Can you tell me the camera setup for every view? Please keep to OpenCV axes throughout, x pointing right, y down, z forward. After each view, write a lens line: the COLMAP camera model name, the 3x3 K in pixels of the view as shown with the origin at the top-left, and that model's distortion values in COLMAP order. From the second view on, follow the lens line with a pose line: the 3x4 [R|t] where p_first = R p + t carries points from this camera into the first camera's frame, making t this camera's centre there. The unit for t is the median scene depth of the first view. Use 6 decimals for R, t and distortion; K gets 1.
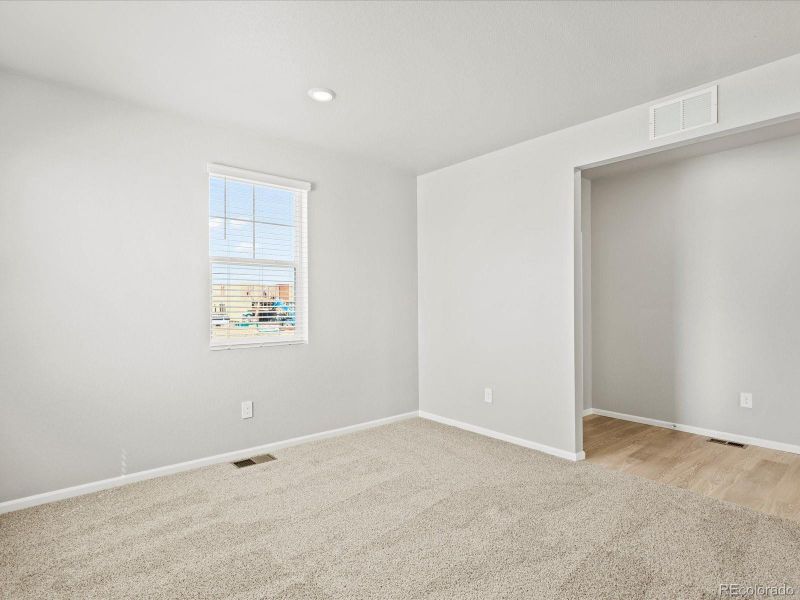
lens RADIAL K [[425.7, 0, 400.0], [0, 425.7, 300.0], [0, 0, 1]] dist [0.003337, 0.001570]
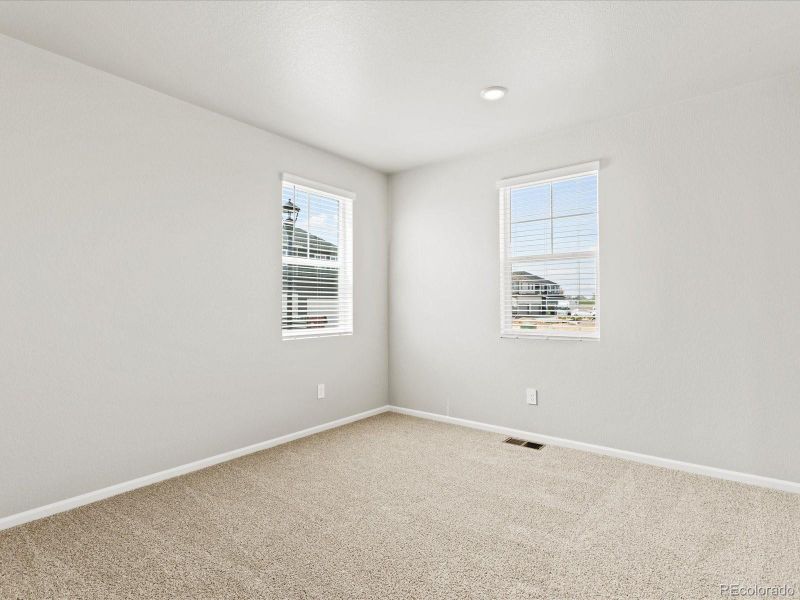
lens RADIAL K [[425.7, 0, 400.0], [0, 425.7, 300.0], [0, 0, 1]] dist [0.003337, 0.001570]
pose [[0.187878, -0.001185, -0.982192, 0.636542], [0.024354, 0.999697, 0.003453, 0.001021], [0.981890, -0.024569, 0.187850, 0.475850]]
